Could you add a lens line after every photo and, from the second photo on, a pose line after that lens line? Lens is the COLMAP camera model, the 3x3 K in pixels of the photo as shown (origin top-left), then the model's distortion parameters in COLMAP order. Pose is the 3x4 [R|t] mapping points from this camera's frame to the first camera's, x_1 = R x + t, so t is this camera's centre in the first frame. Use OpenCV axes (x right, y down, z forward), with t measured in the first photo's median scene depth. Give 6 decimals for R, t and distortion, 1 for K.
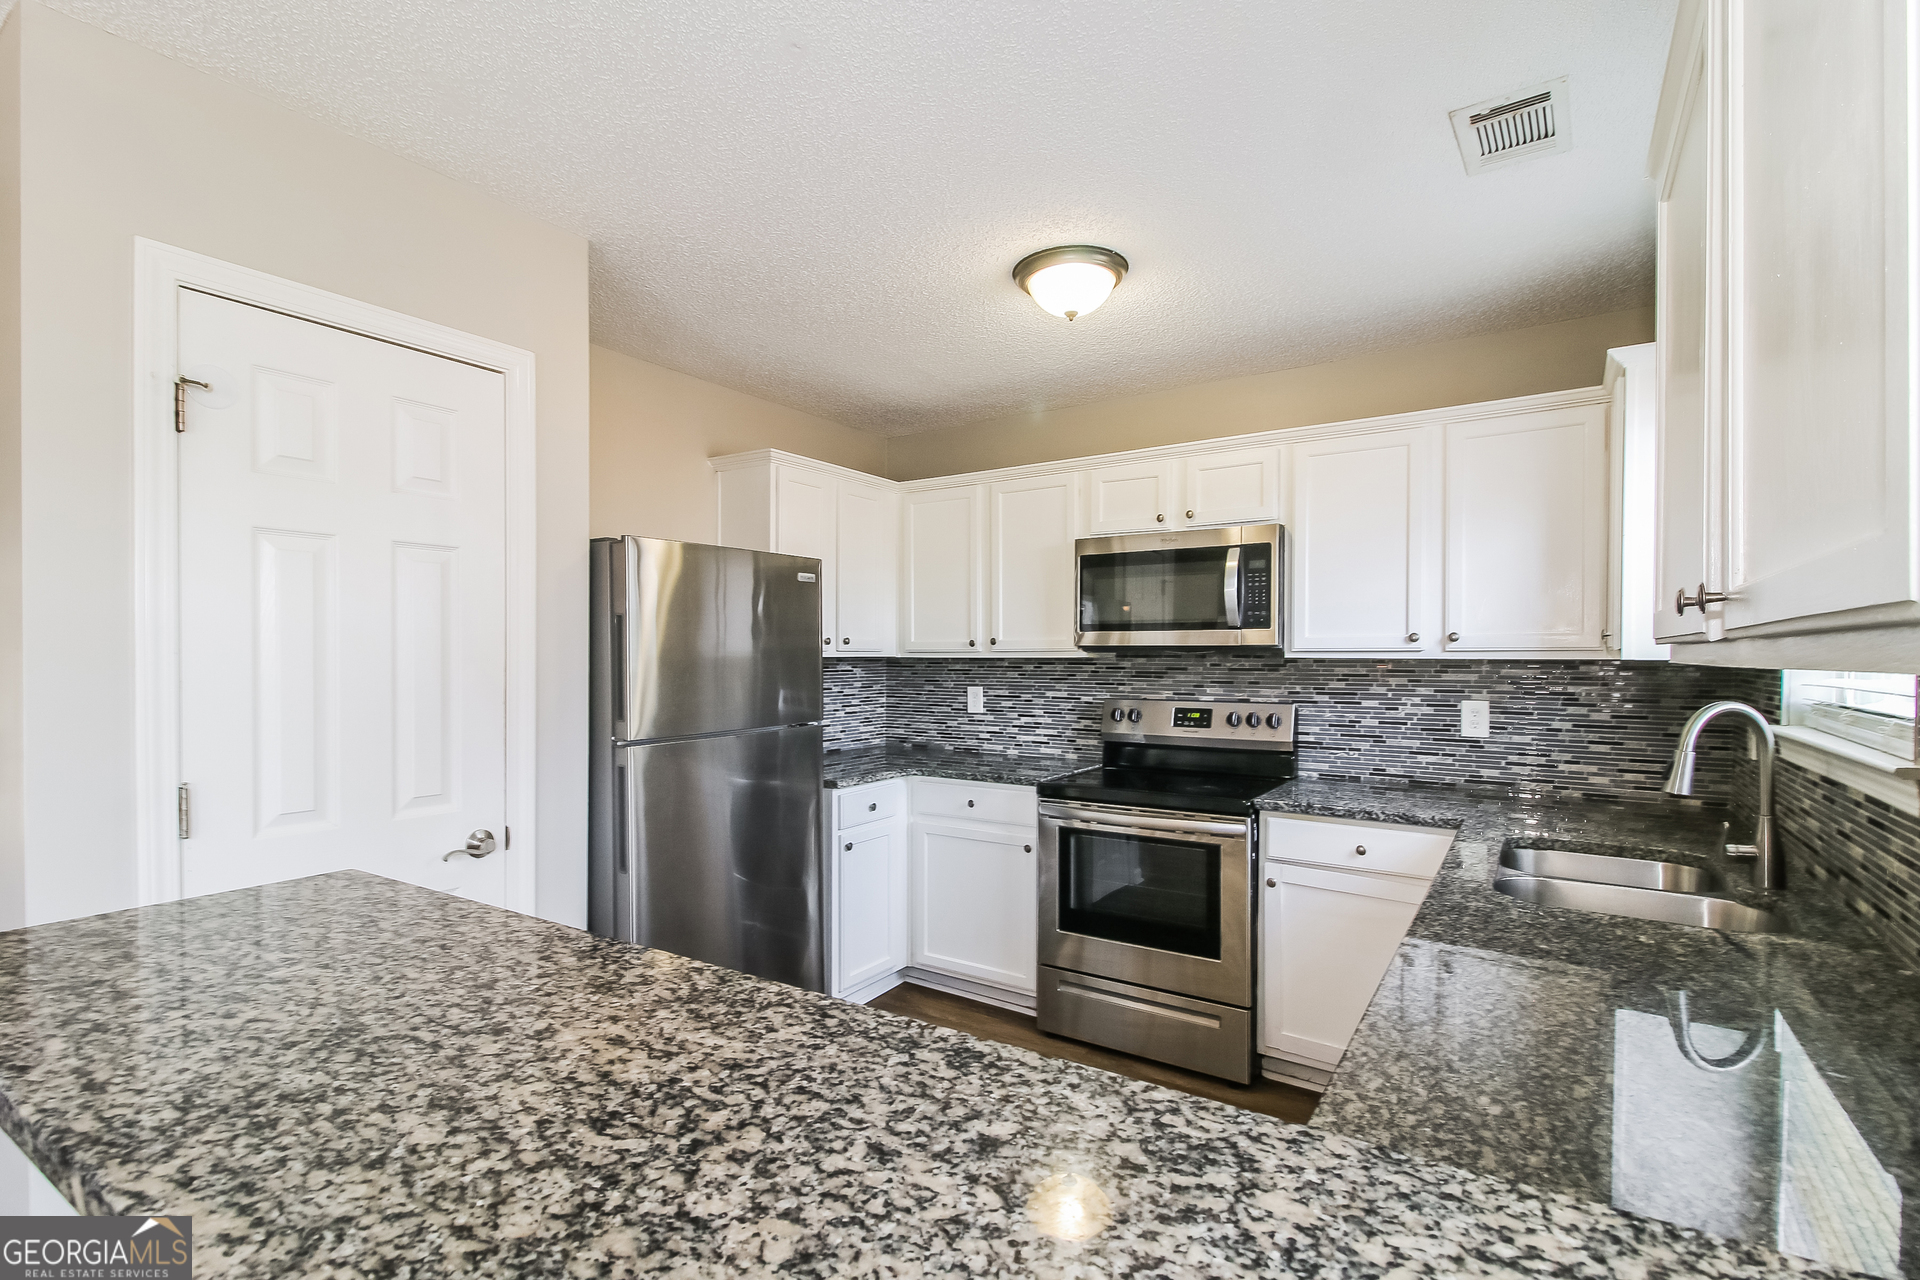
lens RADIAL K [[866.8, 0, 973.5], [0, 866.8, 641.4], [0, 0, 1]] dist [0.018744, -0.010791]
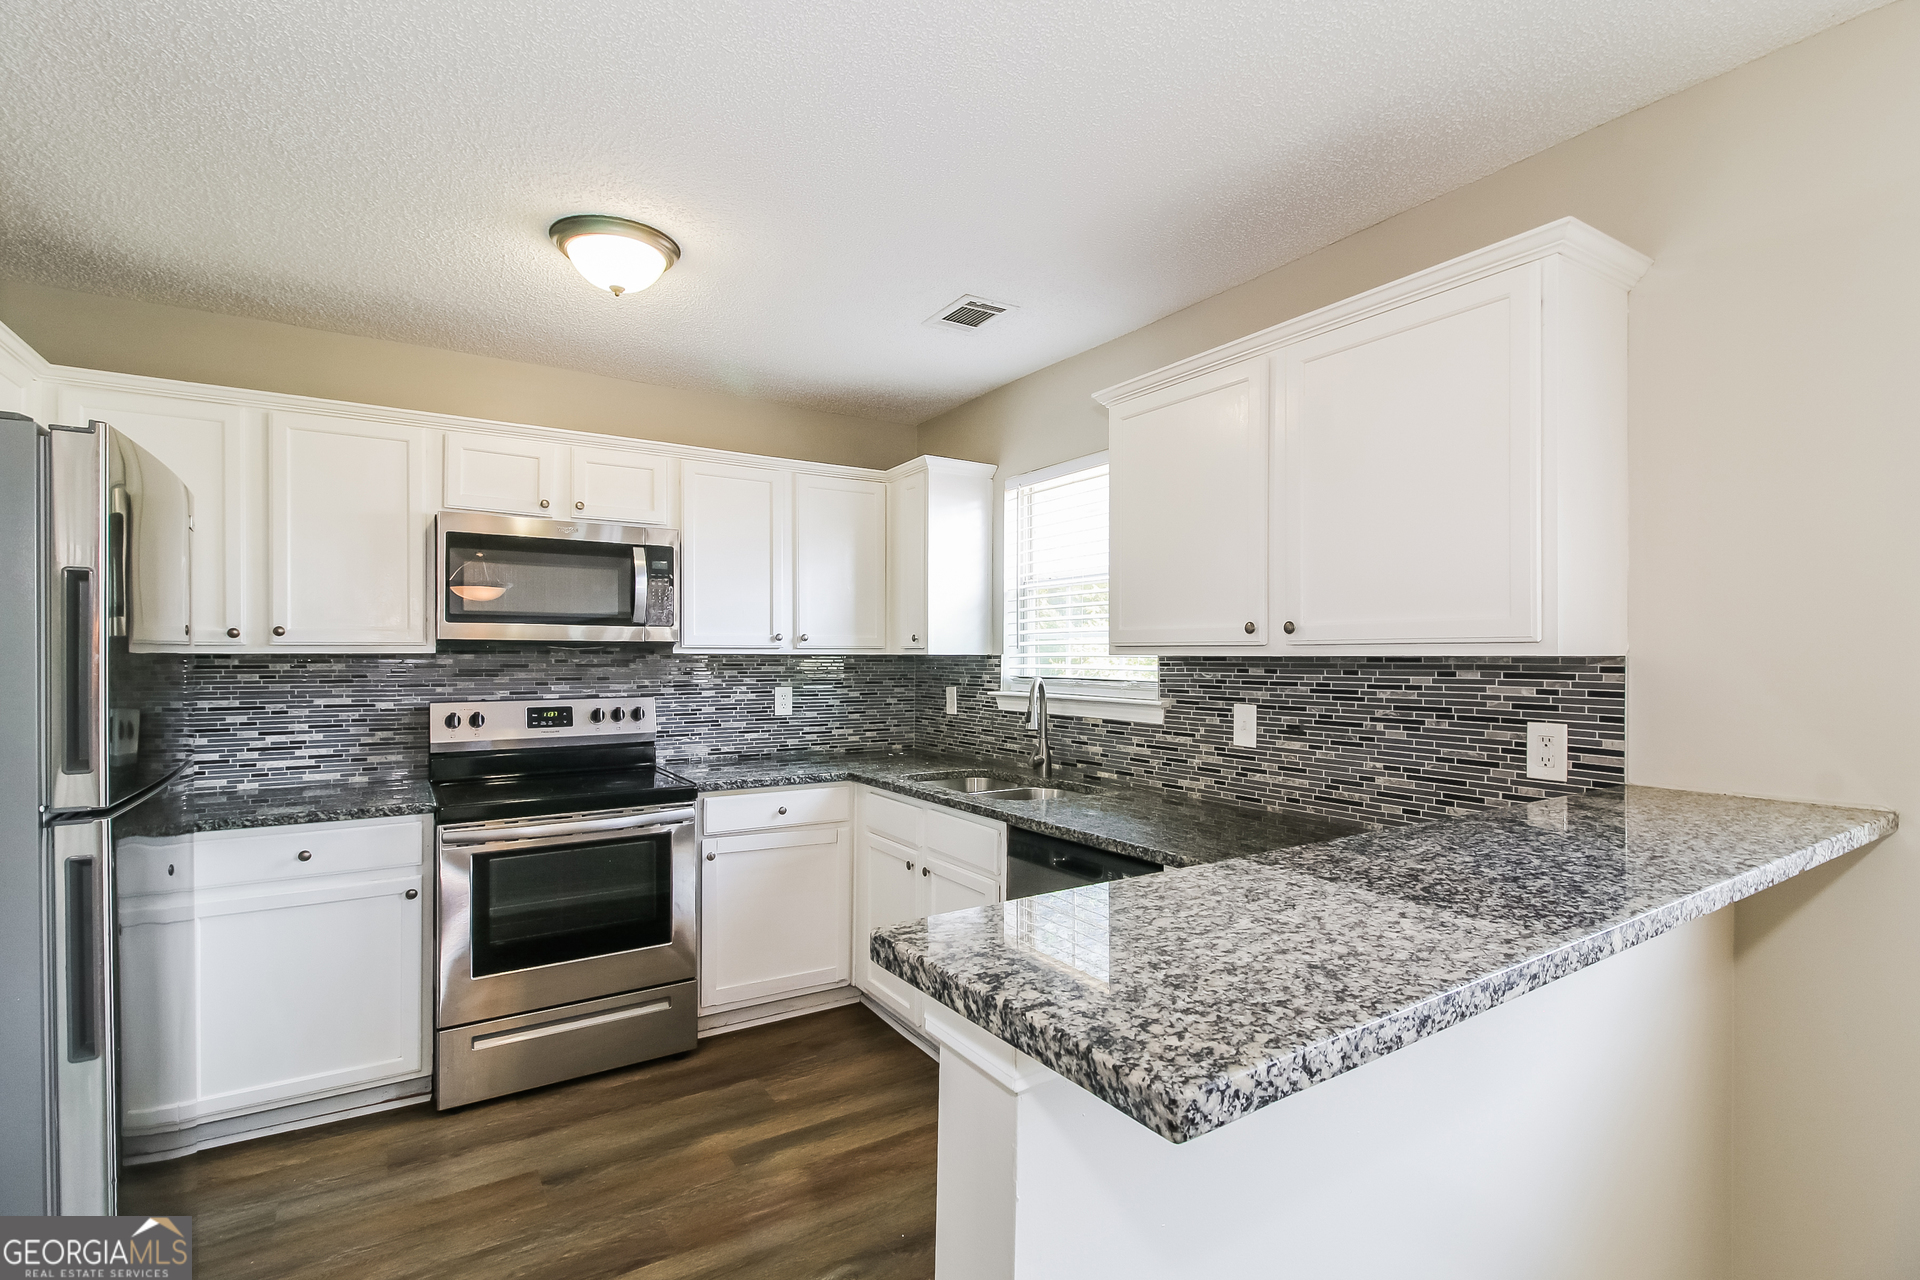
lens RADIAL K [[866.8, 0, 973.5], [0, 866.8, 641.4], [0, 0, 1]] dist [0.018744, -0.010791]
pose [[0.412003, 0.014631, 0.911065, -0.474606], [-0.016146, 0.999831, -0.008755, 0.007360], [-0.911039, -0.011103, 0.412170, 0.216311]]
